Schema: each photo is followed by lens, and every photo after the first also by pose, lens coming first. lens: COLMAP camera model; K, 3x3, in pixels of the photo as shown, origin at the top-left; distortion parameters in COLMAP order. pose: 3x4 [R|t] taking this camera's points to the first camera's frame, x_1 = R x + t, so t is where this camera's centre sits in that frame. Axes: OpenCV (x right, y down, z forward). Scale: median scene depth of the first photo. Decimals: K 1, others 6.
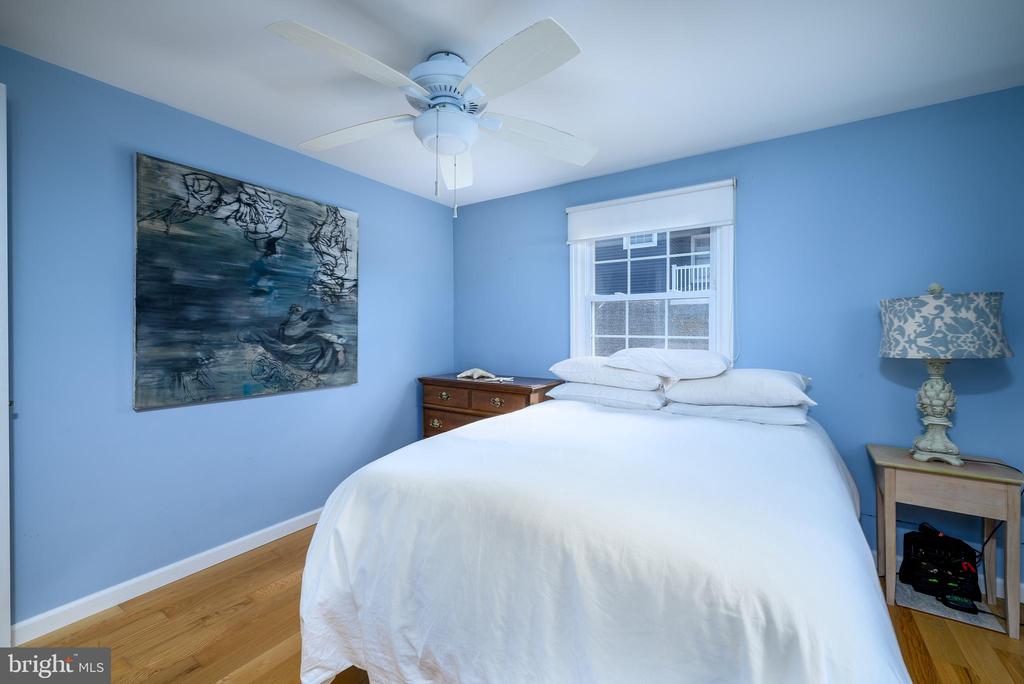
lens RADIAL K [[414.6, 0, 514.6], [0, 414.6, 328.5], [0, 0, 1]] dist [-0.000528, -0.000043]
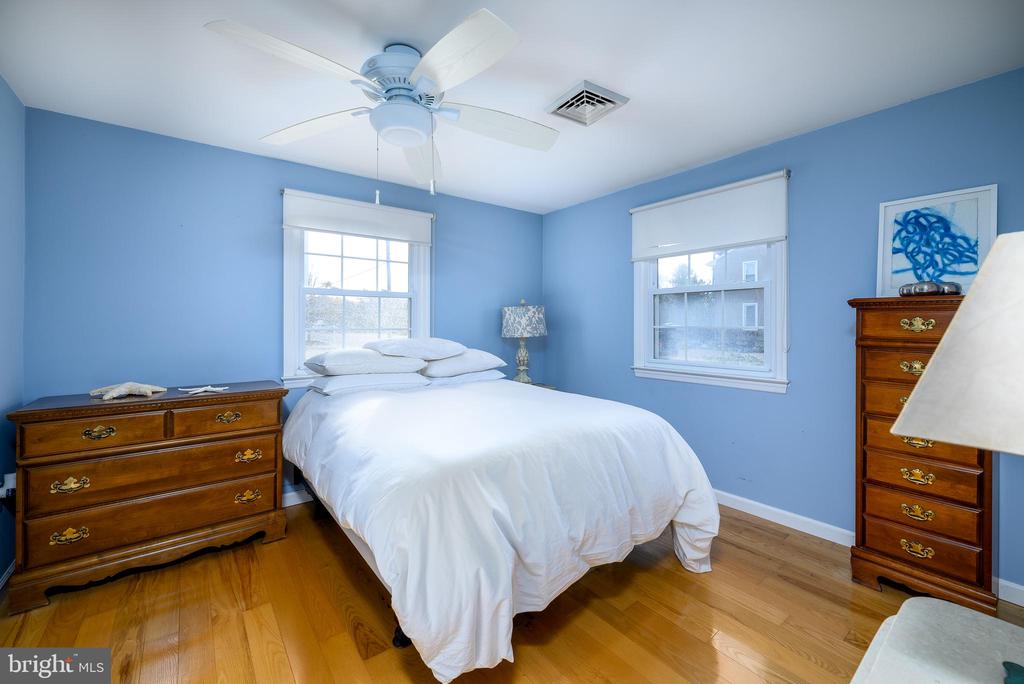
lens RADIAL K [[418.1, 0, 515.0], [0, 418.1, 321.6], [0, 0, 1]] dist [0.000024, -0.000201]
pose [[0.323512, 0.001466, 0.946223, -0.936083], [-0.003009, 0.999995, -0.000520, -0.001684], [-0.946219, -0.002679, 0.323515, 0.384233]]
